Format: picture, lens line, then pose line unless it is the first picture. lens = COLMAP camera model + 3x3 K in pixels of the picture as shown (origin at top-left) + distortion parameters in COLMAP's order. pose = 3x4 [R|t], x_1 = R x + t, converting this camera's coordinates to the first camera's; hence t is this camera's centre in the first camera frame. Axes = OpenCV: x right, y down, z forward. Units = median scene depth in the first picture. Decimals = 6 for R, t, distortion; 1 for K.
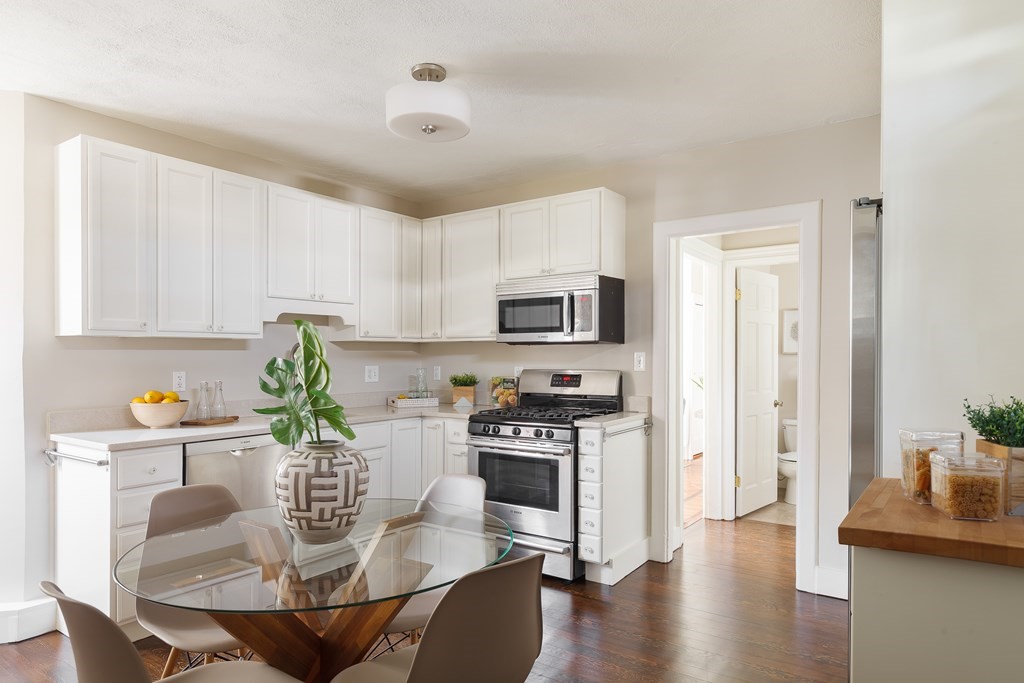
lens RADIAL K [[623.1, 0, 511.6], [0, 623.1, 359.3], [0, 0, 1]] dist [-0.050849, -0.000028]
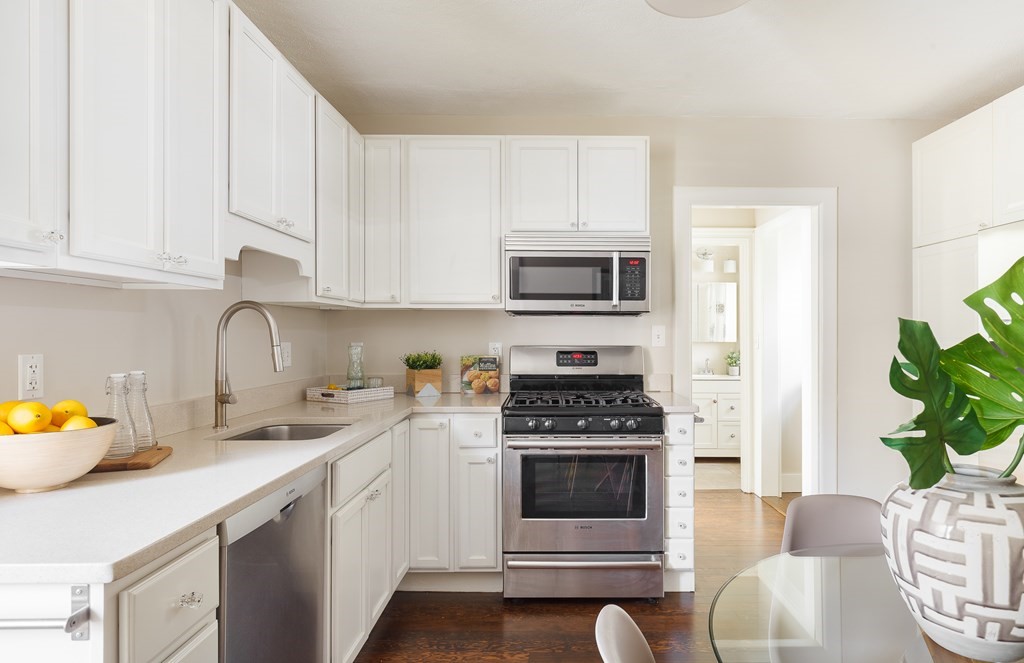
lens RADIAL K [[603.9, 0, 512.0], [0, 603.9, 331.5], [0, 0, 1]] dist [-0.000397, -0.000585]
pose [[0.802105, 0.008486, 0.597123, -0.468625], [-0.002711, 0.999940, -0.010568, 0.006305], [-0.597177, 0.006858, 0.802080, 0.396455]]
